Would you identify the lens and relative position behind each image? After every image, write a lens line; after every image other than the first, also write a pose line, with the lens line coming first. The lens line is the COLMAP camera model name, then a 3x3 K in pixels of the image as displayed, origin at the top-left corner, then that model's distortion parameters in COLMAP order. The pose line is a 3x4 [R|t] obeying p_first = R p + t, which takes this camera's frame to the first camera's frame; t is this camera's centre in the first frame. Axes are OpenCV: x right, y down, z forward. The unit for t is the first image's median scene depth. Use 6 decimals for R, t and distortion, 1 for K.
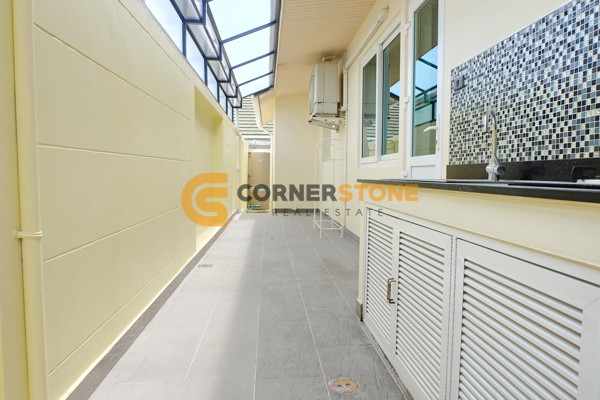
lens RADIAL K [[424.0, 0, 299.8], [0, 424.0, 195.5], [0, 0, 1]] dist [-0.038153, 0.041585]
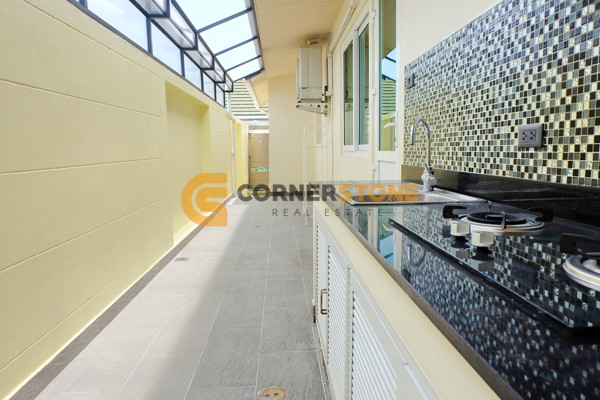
lens RADIAL K [[424.0, 0, 299.8], [0, 424.0, 195.5], [0, 0, 1]] dist [-0.038153, 0.041585]
pose [[0.999273, -0.016456, -0.034400, 0.180780], [0.018497, 0.998033, 0.059898, -0.079423], [0.033347, -0.060491, 0.997612, 0.008560]]
